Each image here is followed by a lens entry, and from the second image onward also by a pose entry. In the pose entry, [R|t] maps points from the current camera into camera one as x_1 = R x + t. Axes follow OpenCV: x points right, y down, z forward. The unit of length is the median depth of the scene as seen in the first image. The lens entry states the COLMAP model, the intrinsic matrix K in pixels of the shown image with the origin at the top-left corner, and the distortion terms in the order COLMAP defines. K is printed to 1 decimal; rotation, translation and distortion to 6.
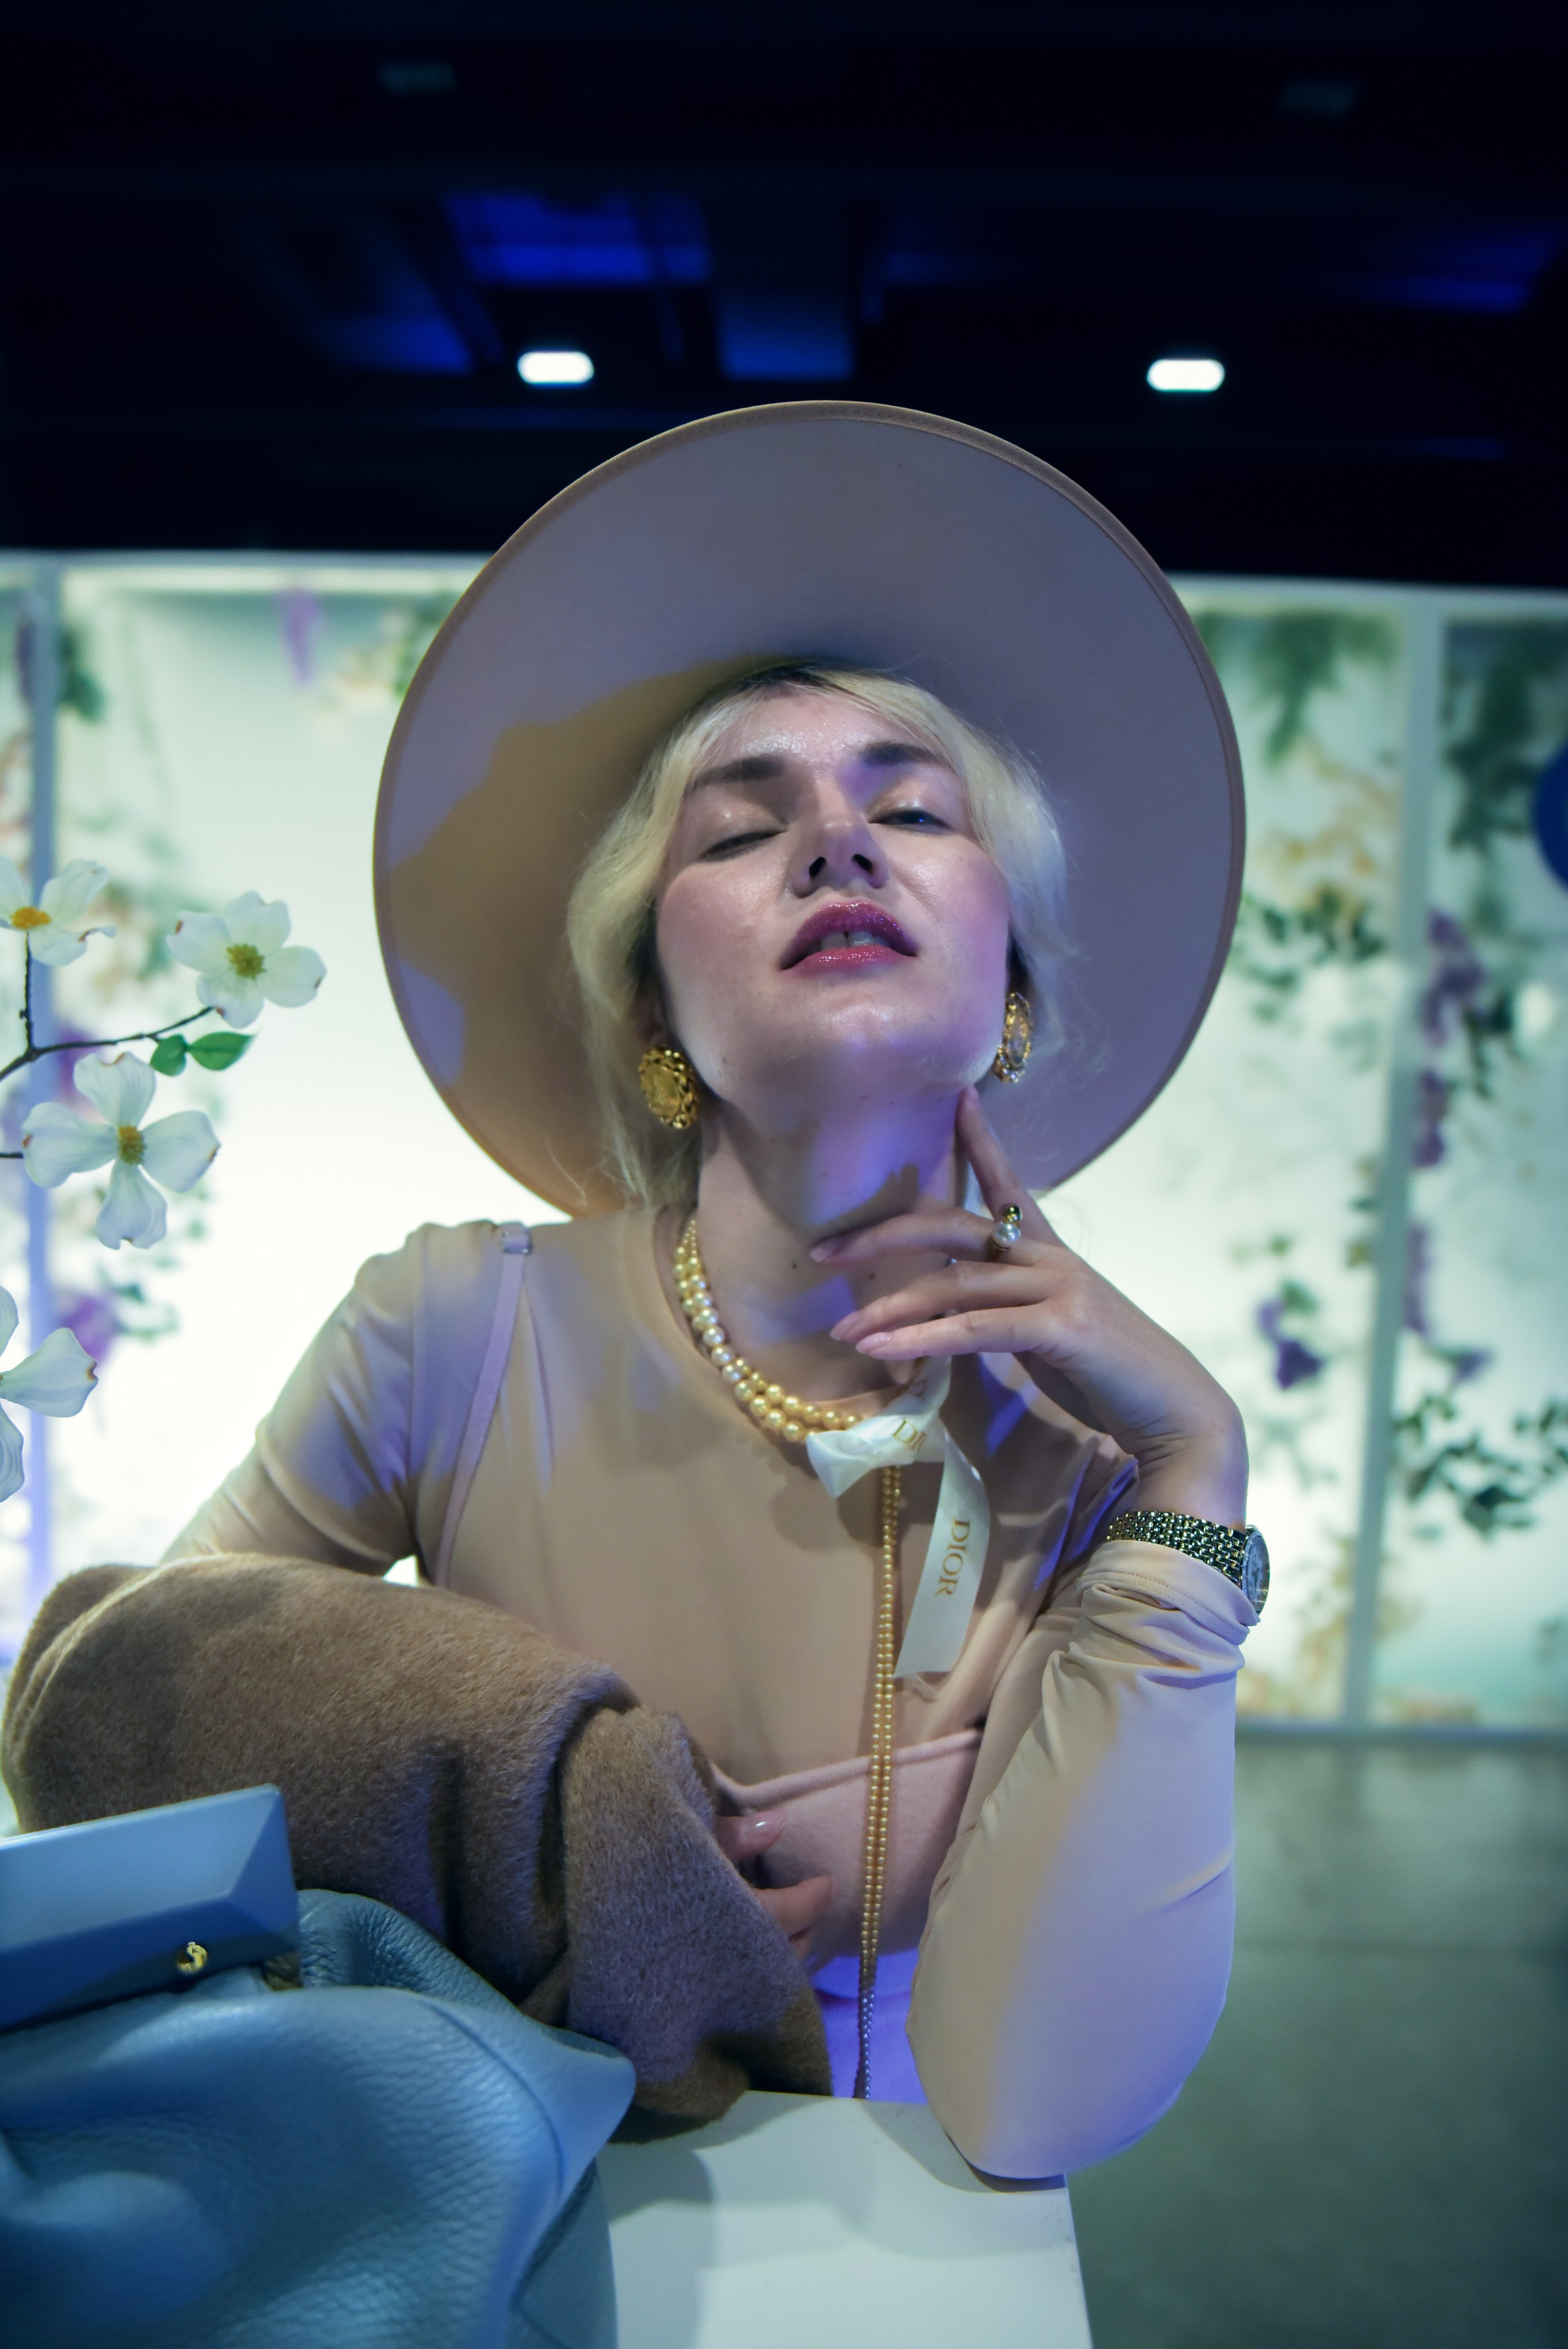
lens RADIAL K [[1680.3, 0, 784.0], [0, 1680.3, 1174.5], [0, 0, 1]] dist [-0.056023, 0.086859]
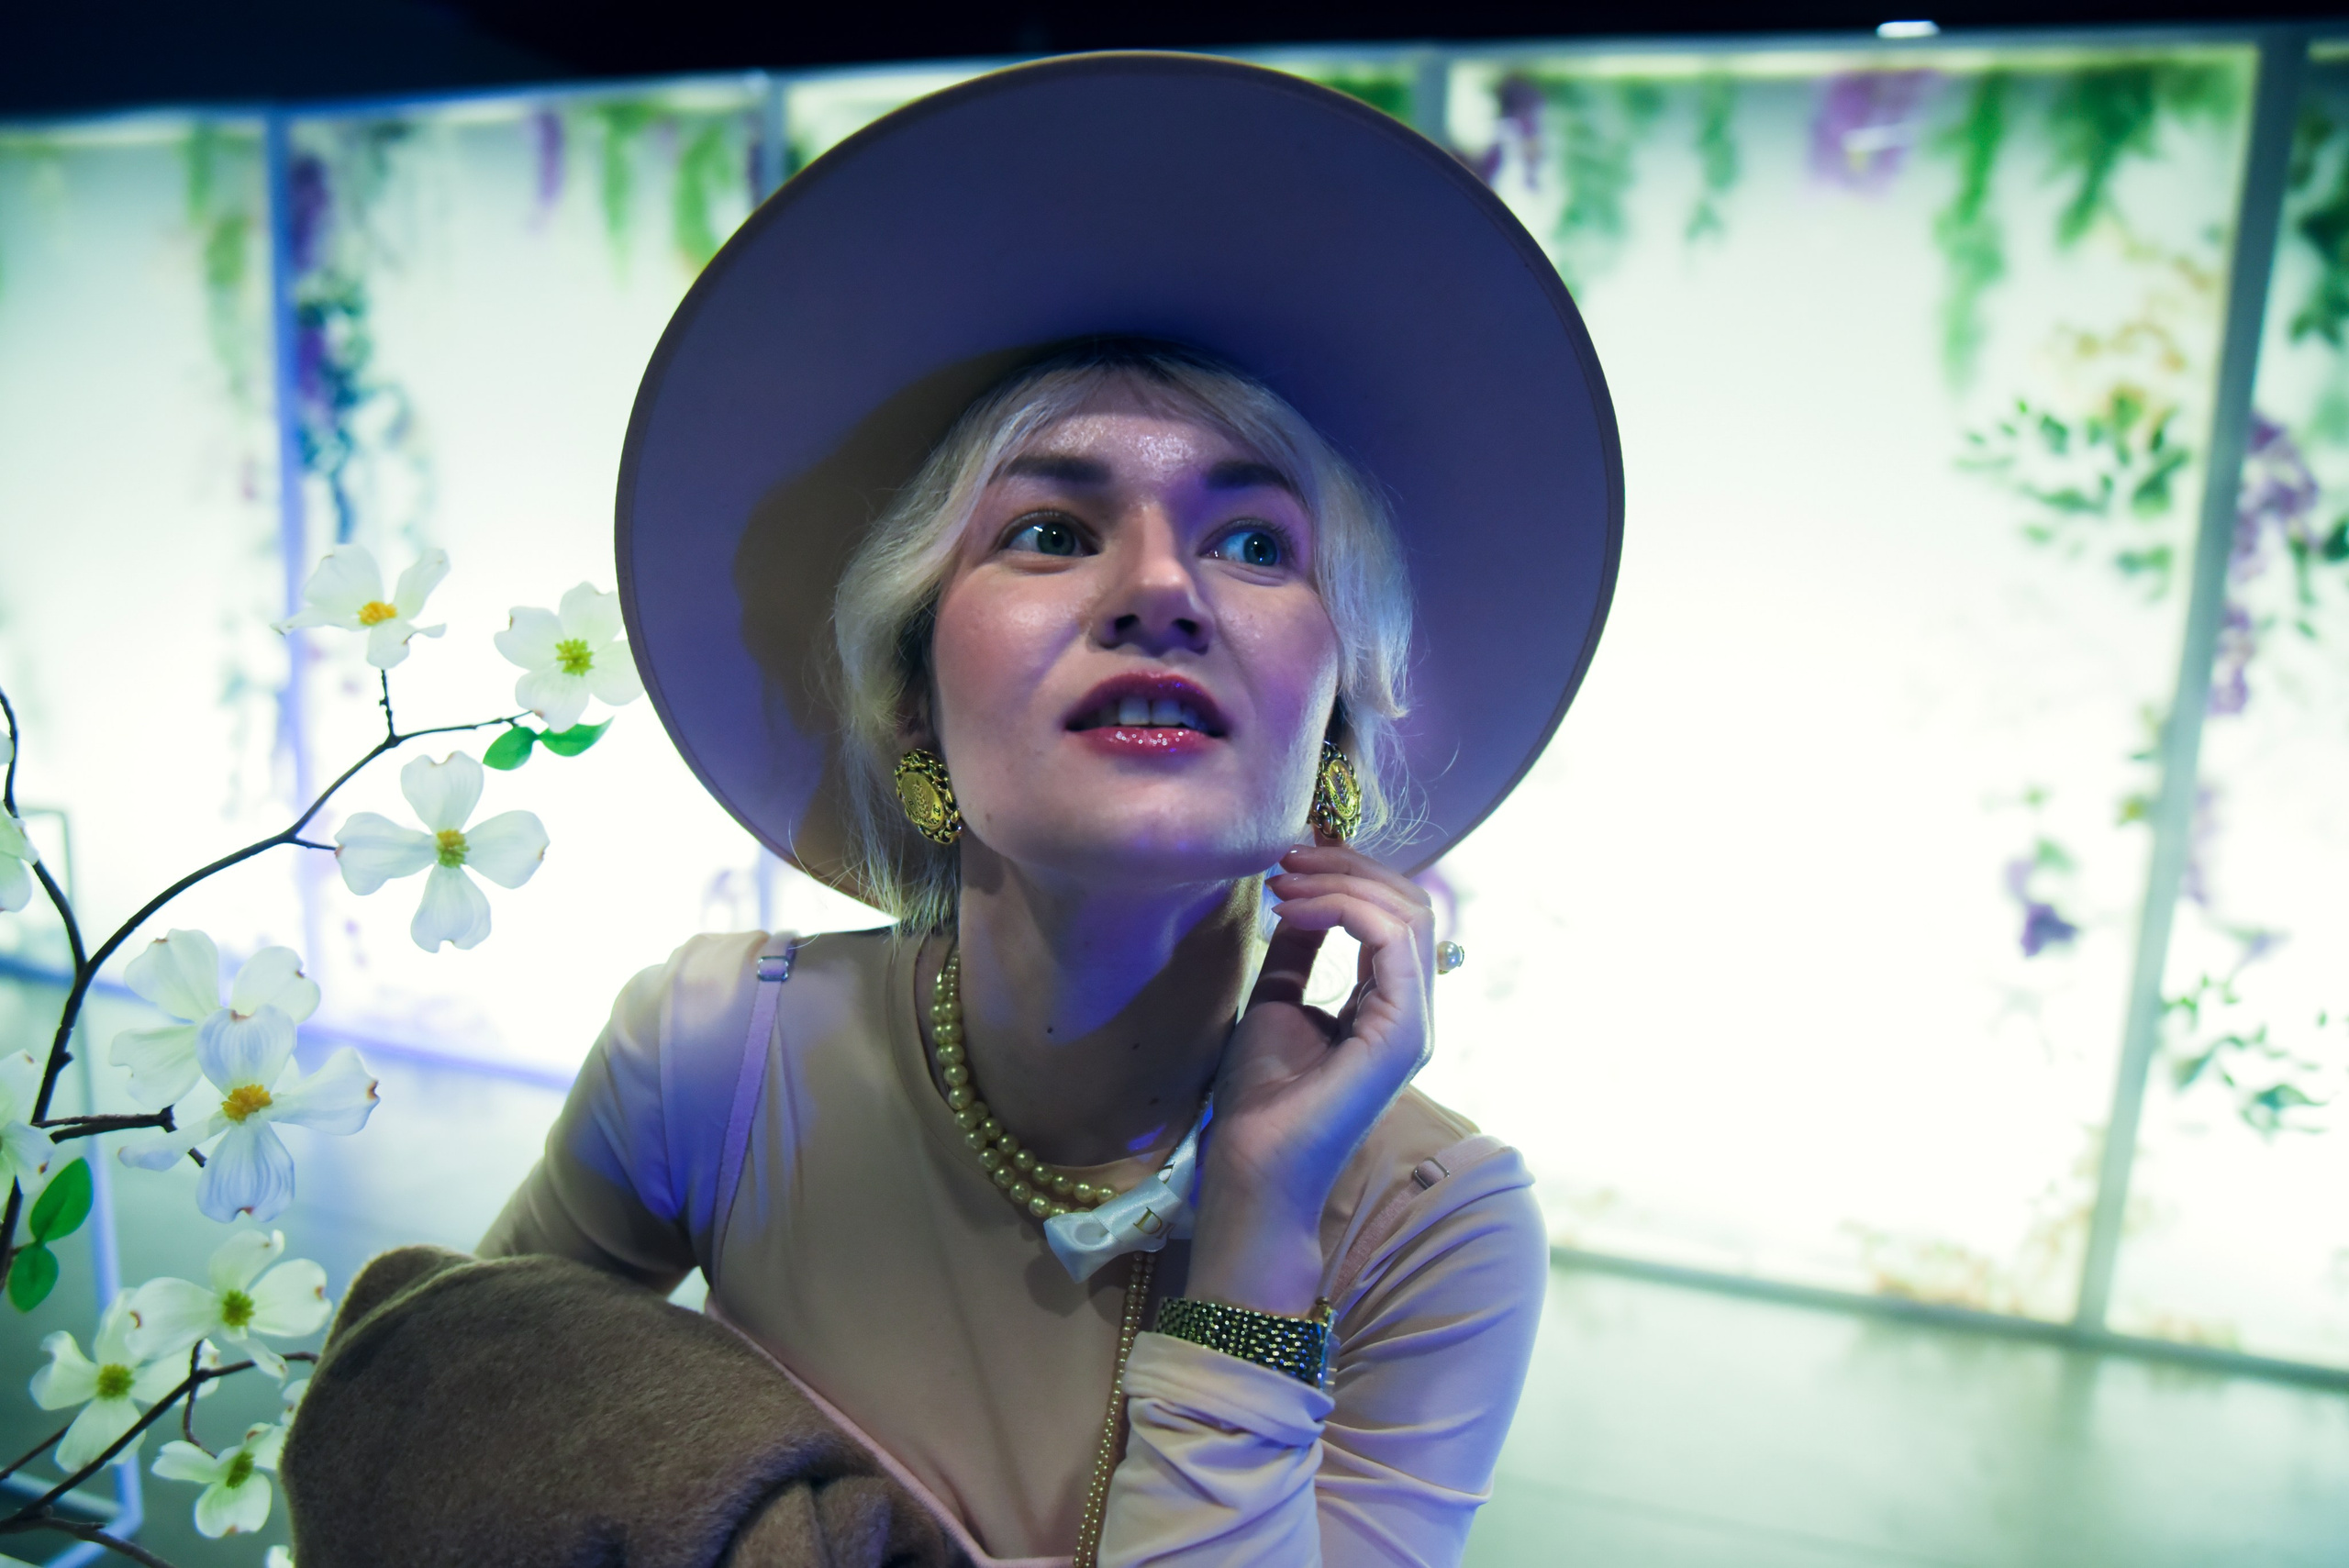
lens RADIAL K [[1690.8, 0, 1177.3], [0, 1690.8, 793.9], [0, 0, 1]] dist [-0.059378, 0.104260]
pose [[0.973350, 0.041958, -0.225455, 0.253207], [-0.022279, 0.995771, 0.089129, -0.144207], [0.228241, -0.081731, 0.970168, 0.110712]]
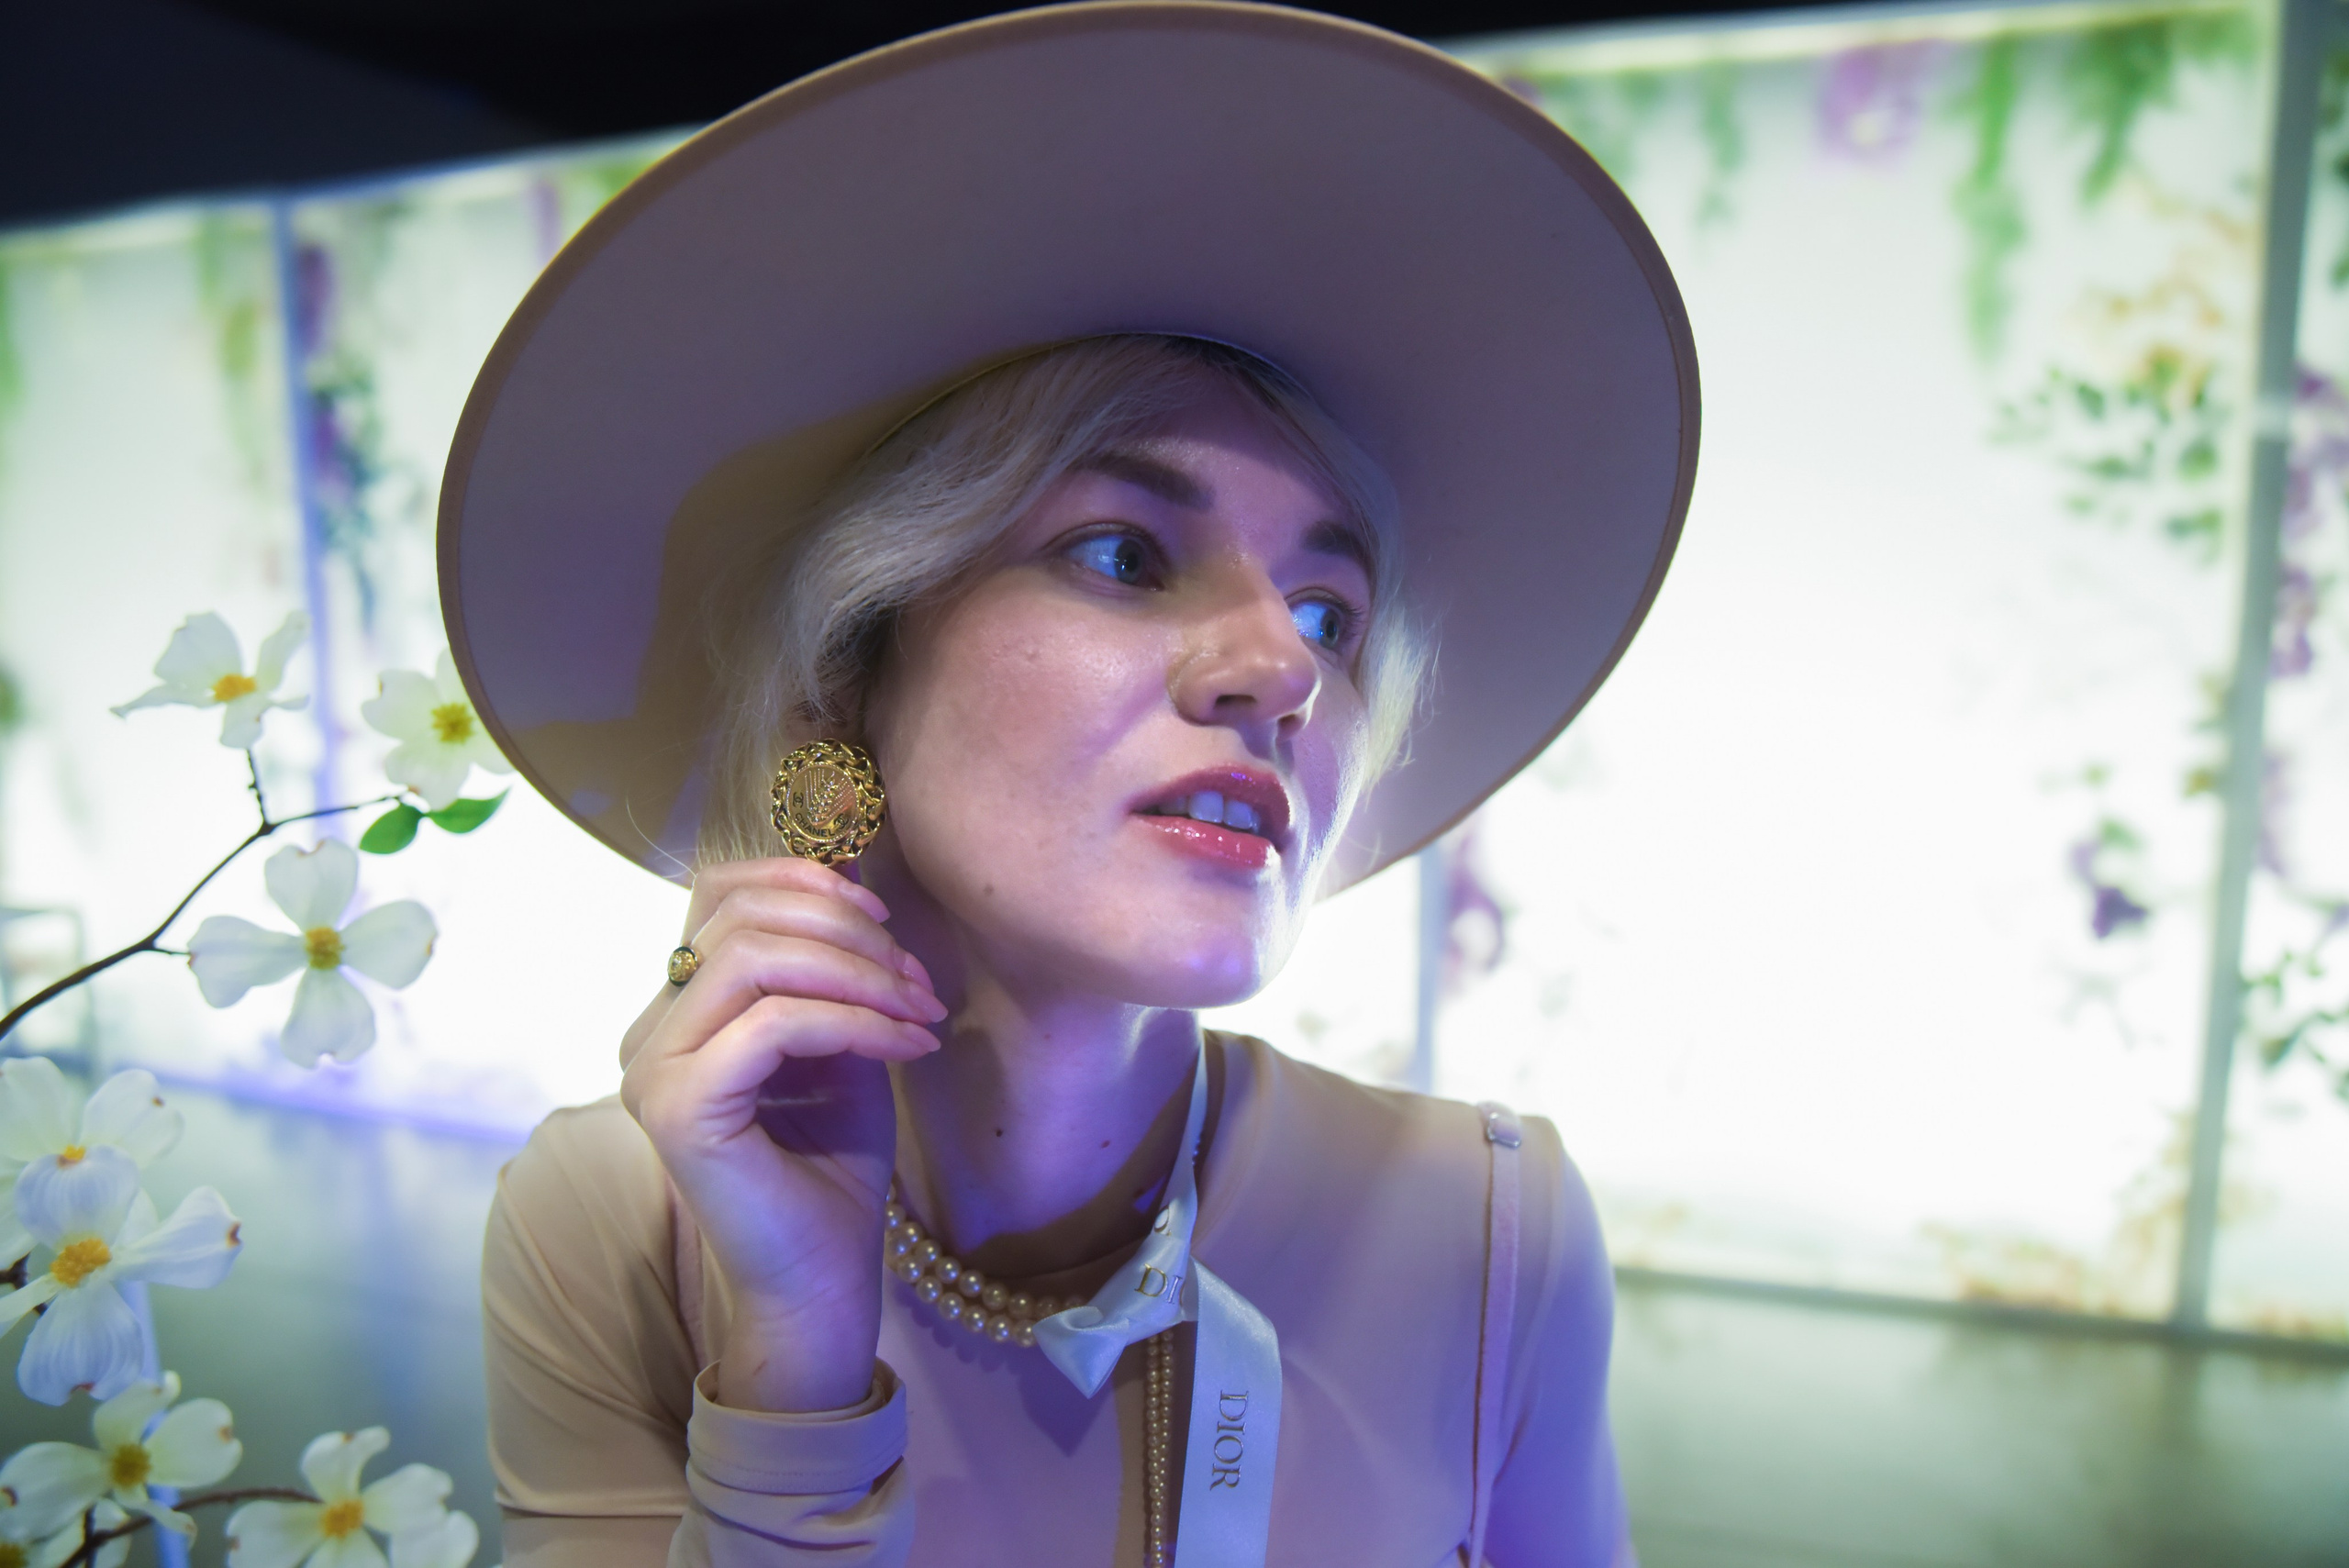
lens RADIAL K [[1680.2, 0, 1189.2], [0, 1680.2, 801.2], [0, 0, 1]] dist [-0.056023, 0.086859]
pose [[0.969182, -0.018758, -0.245631, 0.261749], [0.038575, 0.996352, 0.076118, -0.138764], [0.243307, -0.083247, 0.966370, 0.250105]]
